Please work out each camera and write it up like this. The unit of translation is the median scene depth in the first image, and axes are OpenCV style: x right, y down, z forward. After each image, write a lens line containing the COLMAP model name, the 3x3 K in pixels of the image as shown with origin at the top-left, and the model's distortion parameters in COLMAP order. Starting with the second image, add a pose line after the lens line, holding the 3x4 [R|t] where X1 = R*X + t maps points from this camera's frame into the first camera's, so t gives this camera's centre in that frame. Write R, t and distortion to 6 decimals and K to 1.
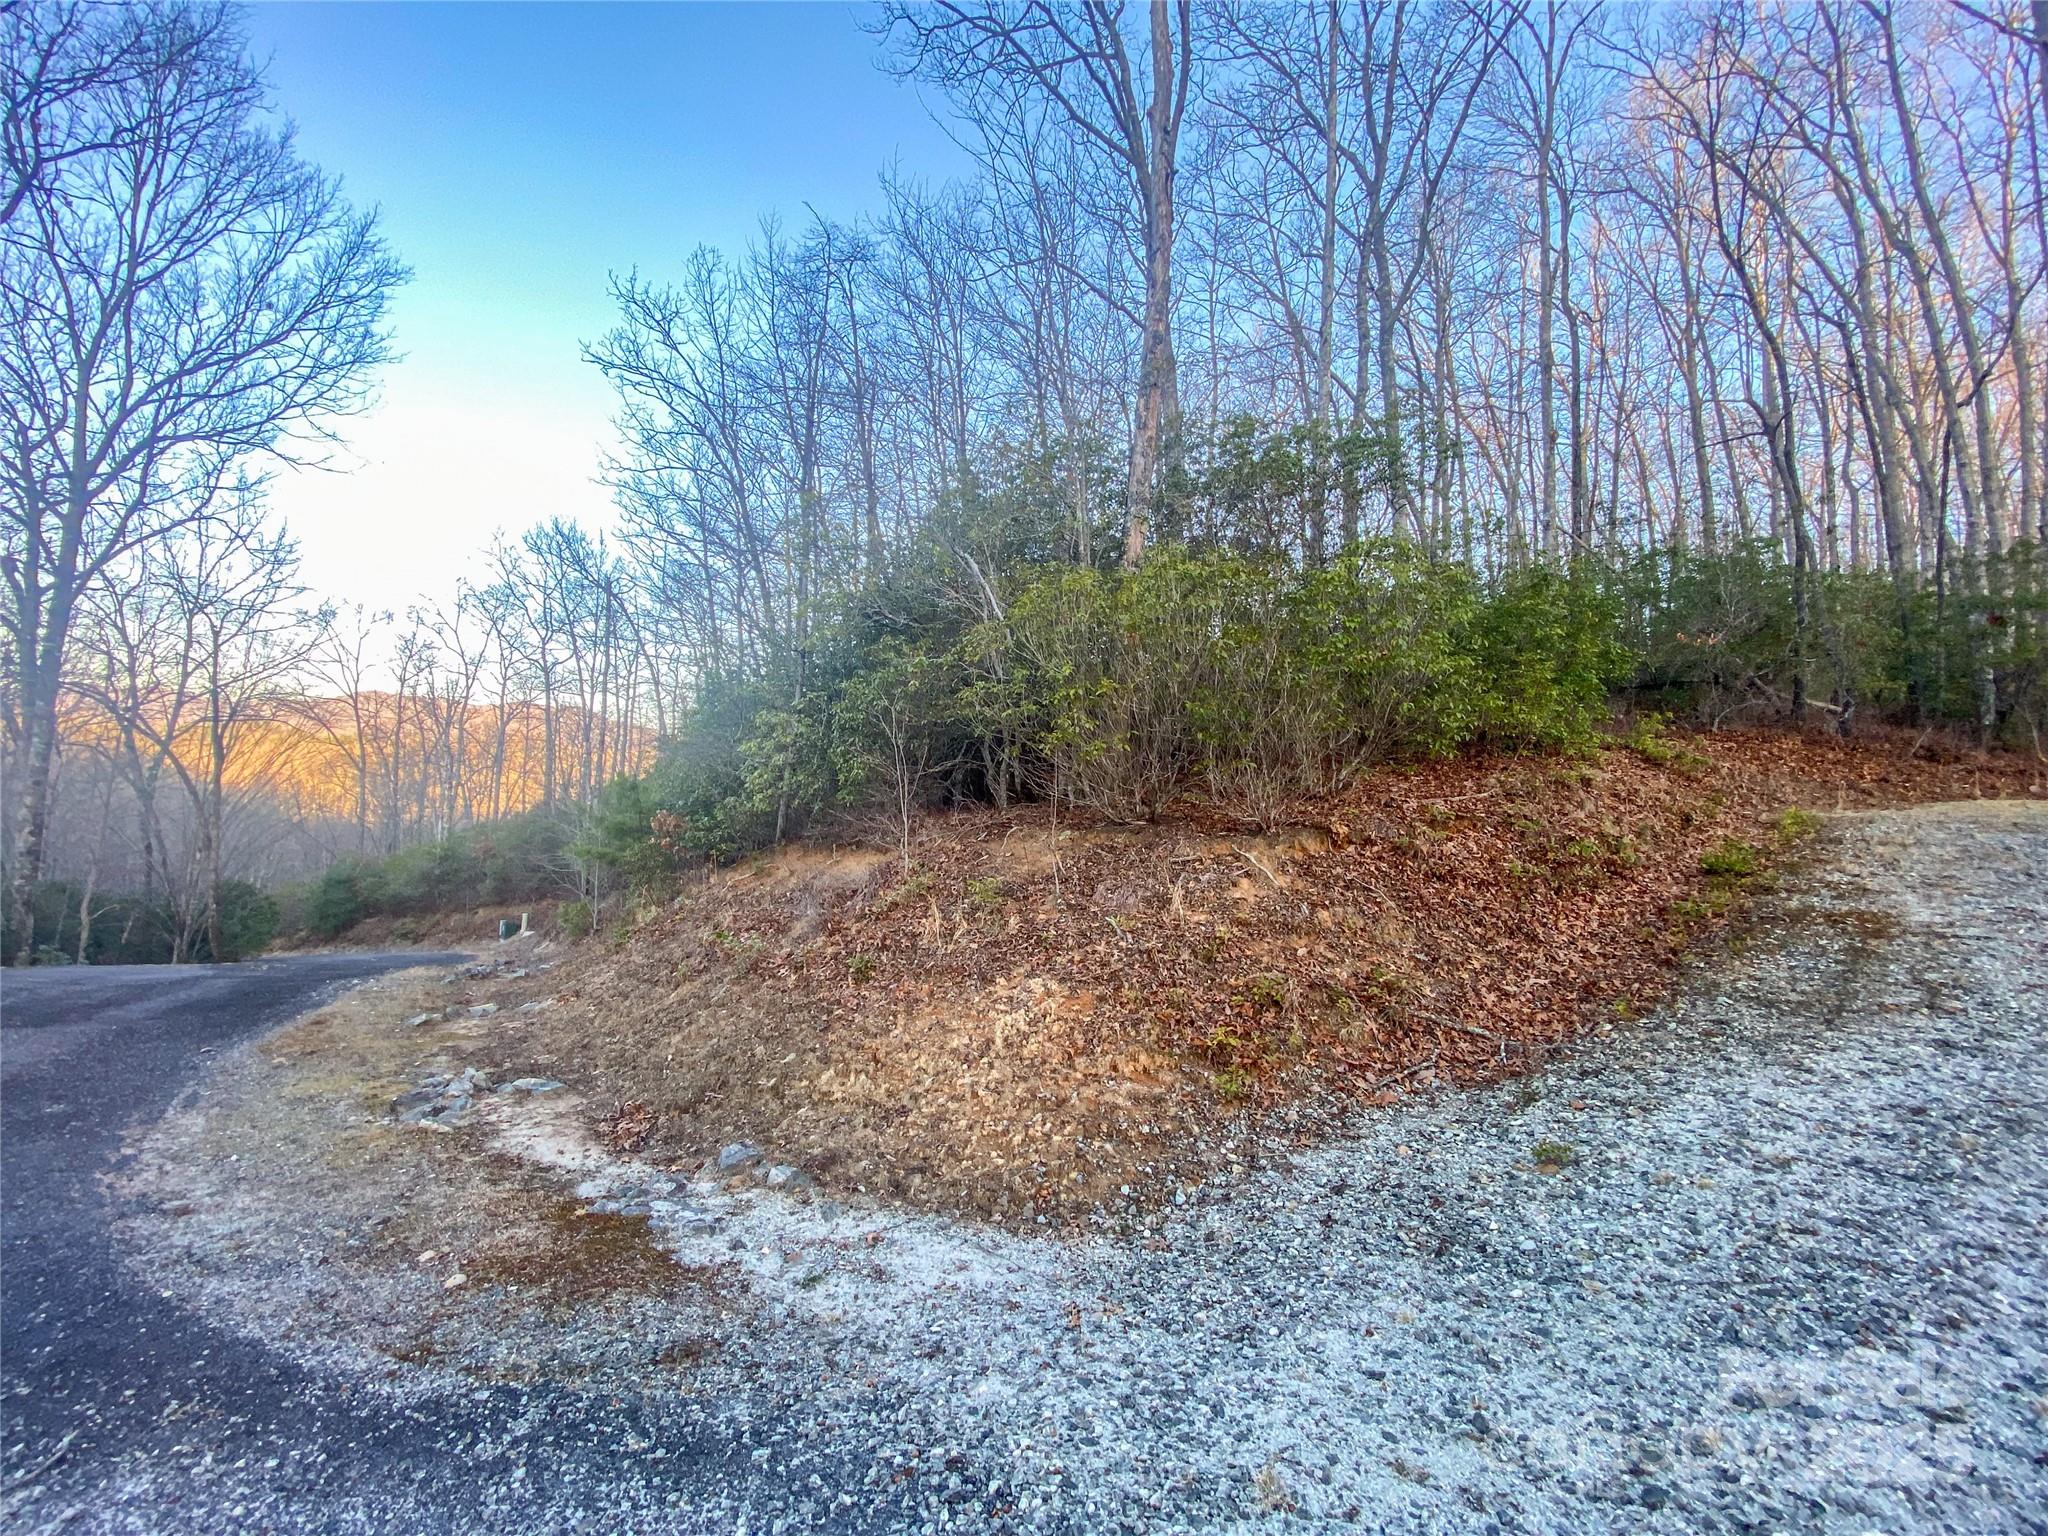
lens RADIAL K [[821.8, 0, 1021.0], [0, 821.8, 761.9], [0, 0, 1]] dist [0.028078, -0.023850]
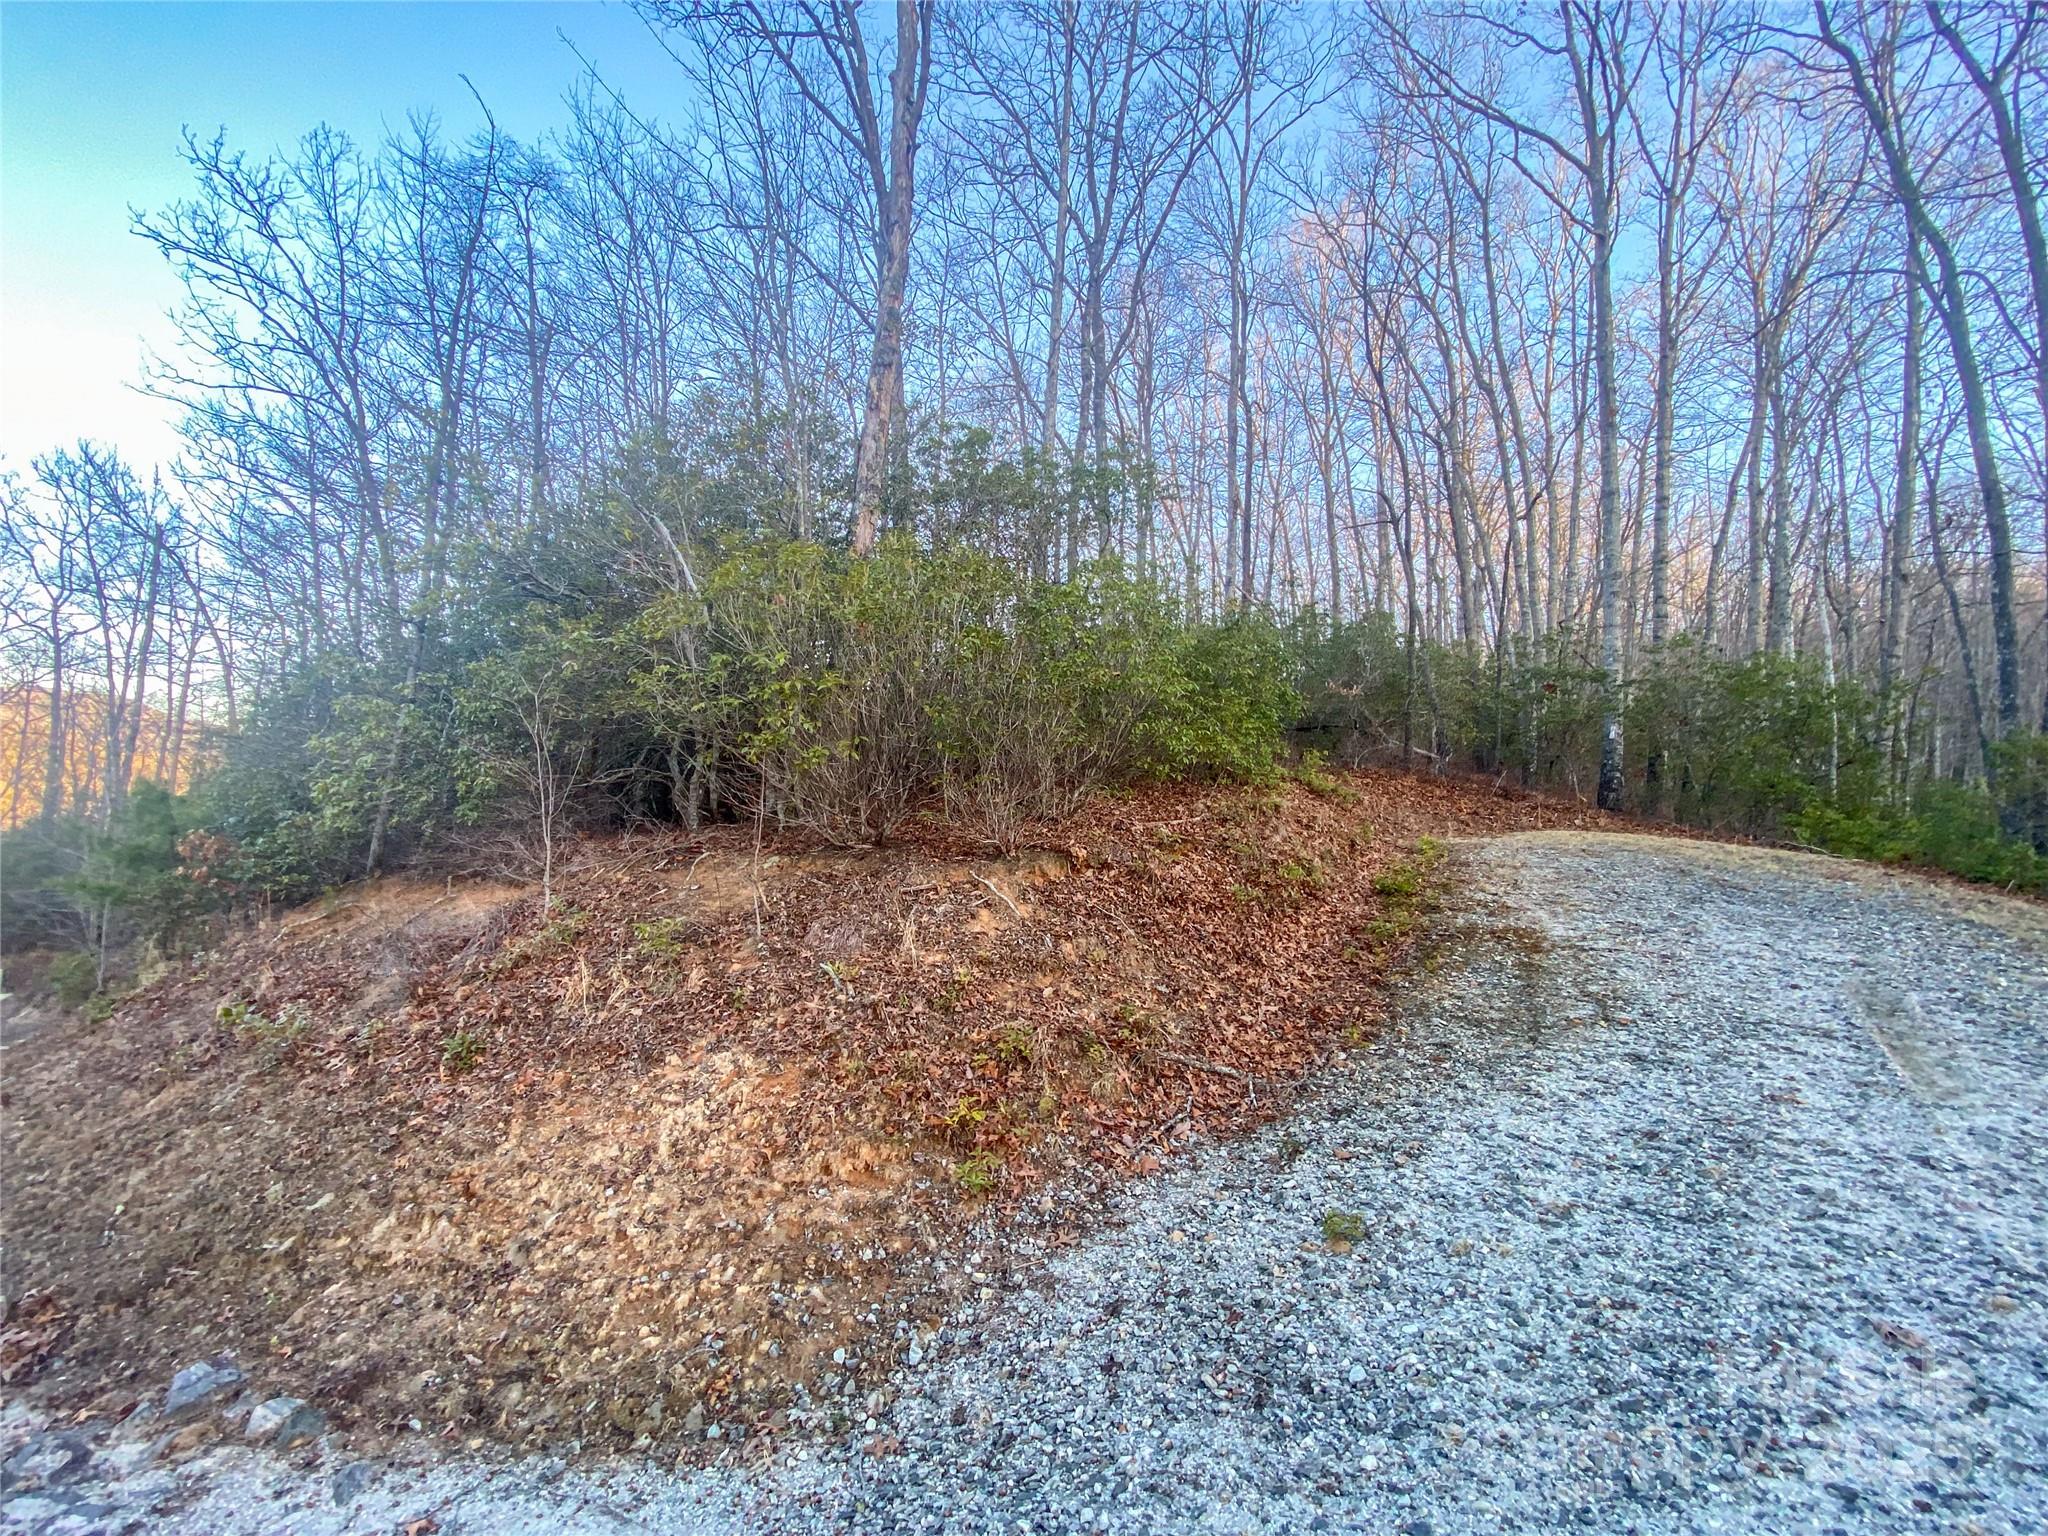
lens RADIAL K [[821.8, 0, 1021.0], [0, 821.8, 761.9], [0, 0, 1]] dist [0.028078, -0.023850]
pose [[0.940083, 0.036425, 0.338996, 0.007837], [-0.025924, 0.999035, -0.035454, 0.015795], [-0.339960, 0.024542, 0.940120, 0.175880]]
